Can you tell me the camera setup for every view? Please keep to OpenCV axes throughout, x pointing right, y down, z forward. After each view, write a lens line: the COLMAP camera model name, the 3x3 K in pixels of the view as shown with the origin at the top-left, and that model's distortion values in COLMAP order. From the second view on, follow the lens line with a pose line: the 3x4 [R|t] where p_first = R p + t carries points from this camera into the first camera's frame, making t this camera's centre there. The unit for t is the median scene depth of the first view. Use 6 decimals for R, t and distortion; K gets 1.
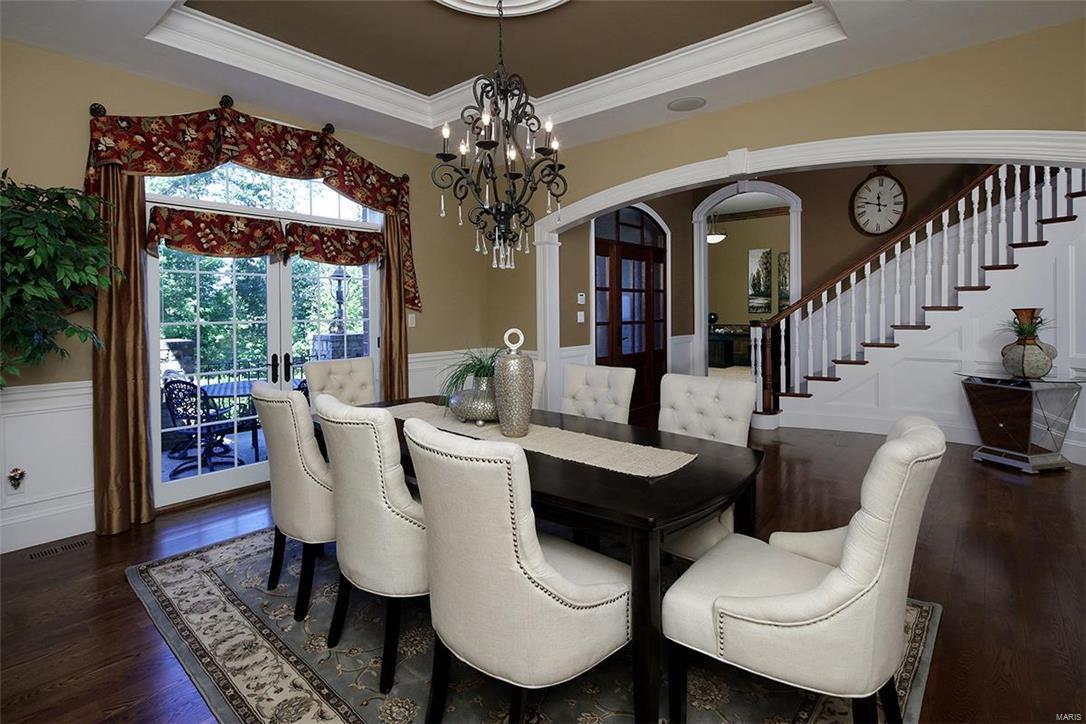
lens RADIAL K [[525.6, 0, 525.3], [0, 525.6, 309.0], [0, 0, 1]] dist [0.005087, -0.003814]
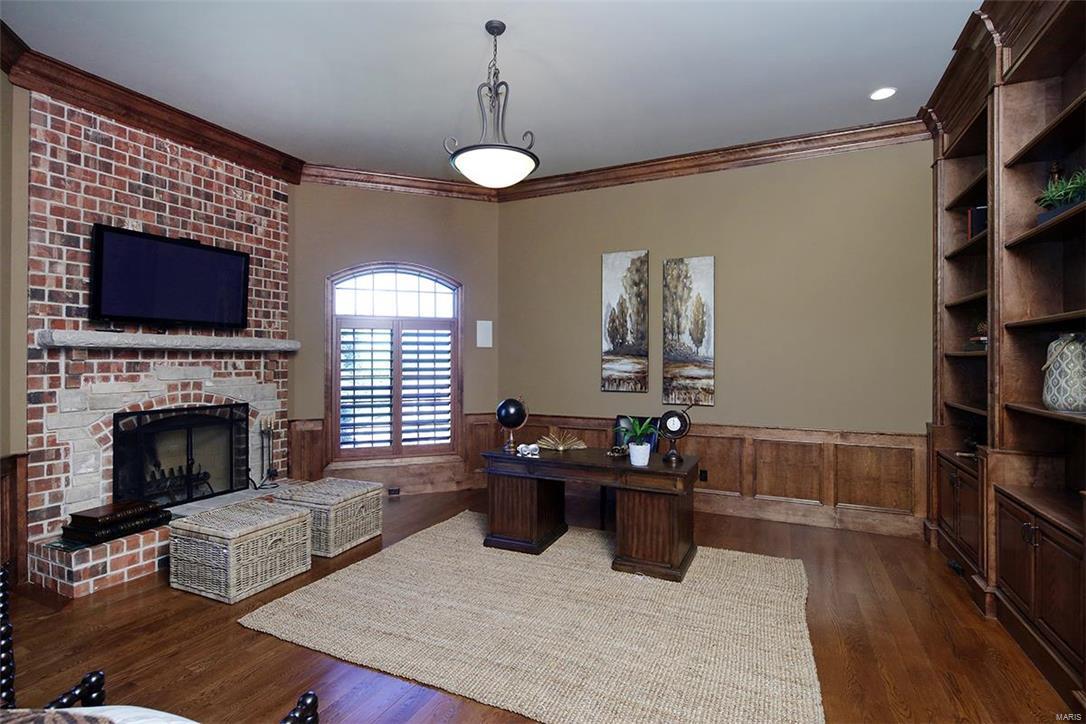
lens RADIAL K [[525.6, 0, 545.4], [0, 525.6, 361.4], [0, 0, 1]] dist [0.005087, -0.003814]
pose [[0.955750, 0.010985, 0.293975, 0.266095], [-0.011154, 0.999937, -0.001100, -0.019201], [-0.293968, -0.002228, 0.955813, 0.631051]]
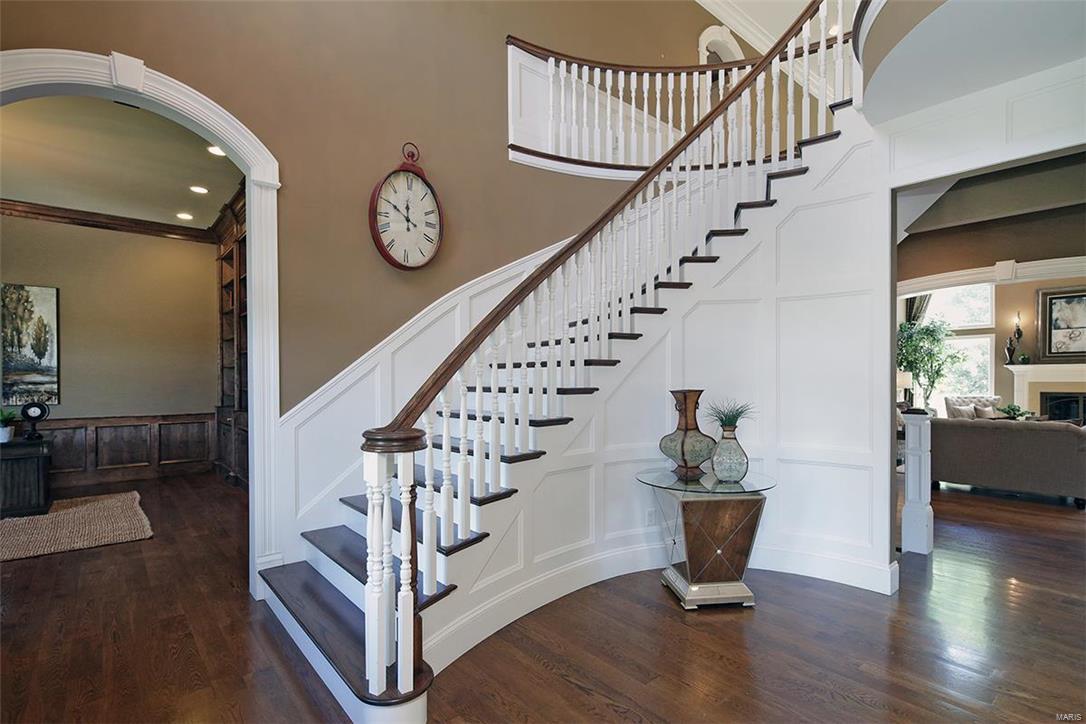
lens RADIAL K [[525.6, 0, 528.6], [0, 525.6, 380.0], [0, 0, 1]] dist [0.005087, -0.003814]
pose [[0.168943, 0.002633, 0.985622, 0.056544], [0.003884, 0.999987, -0.003338, -0.006752], [-0.985618, 0.004392, 0.168931, 0.413277]]
